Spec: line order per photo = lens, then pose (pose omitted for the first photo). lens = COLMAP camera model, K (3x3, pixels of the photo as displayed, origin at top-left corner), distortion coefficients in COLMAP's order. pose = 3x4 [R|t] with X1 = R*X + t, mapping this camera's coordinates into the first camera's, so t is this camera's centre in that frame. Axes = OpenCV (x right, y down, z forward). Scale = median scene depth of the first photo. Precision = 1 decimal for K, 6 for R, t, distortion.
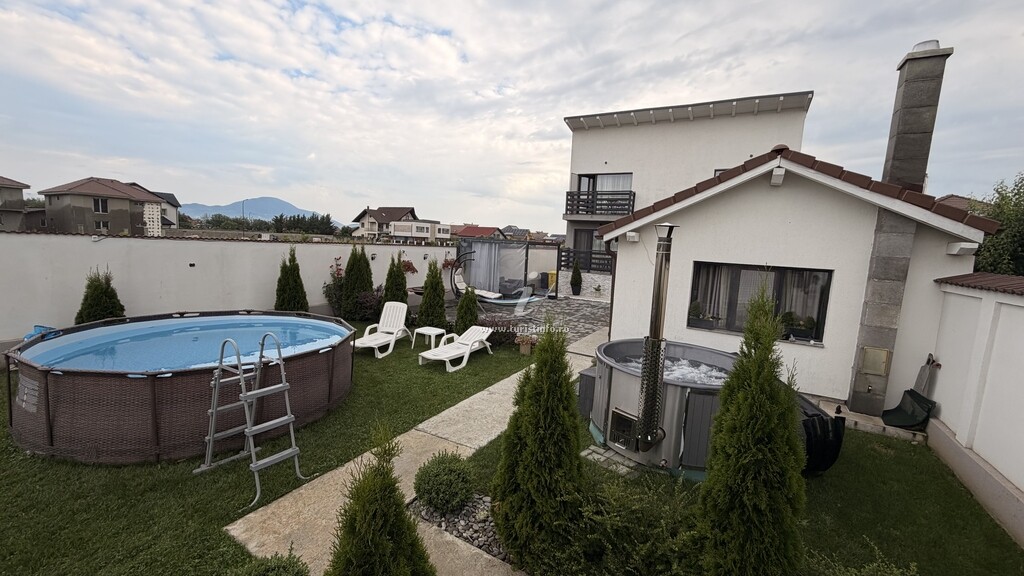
lens RADIAL K [[409.1, 0, 512.0], [0, 409.1, 288.0], [0, 0, 1]] dist [-0.002573, -0.000195]
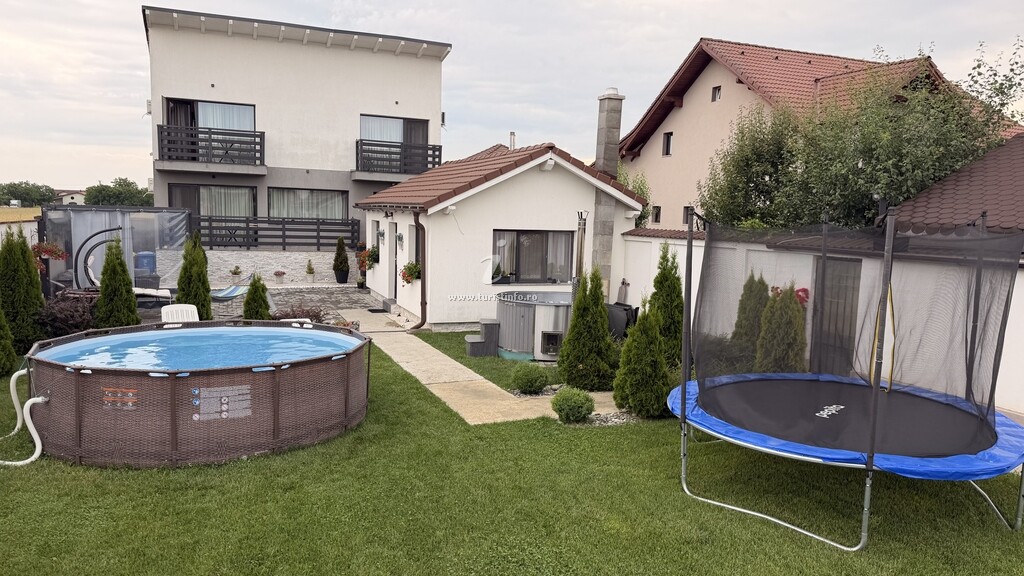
lens RADIAL K [[728.0, 0, 497.9], [0, 728.0, 301.9], [0, 0, 1]] dist [0.107143, 0.000426]
pose [[0.632822, -0.123217, 0.764431, -1.019911], [0.091008, 0.992250, 0.084599, -0.026484], [-0.768931, 0.016033, 0.639131, -0.325033]]
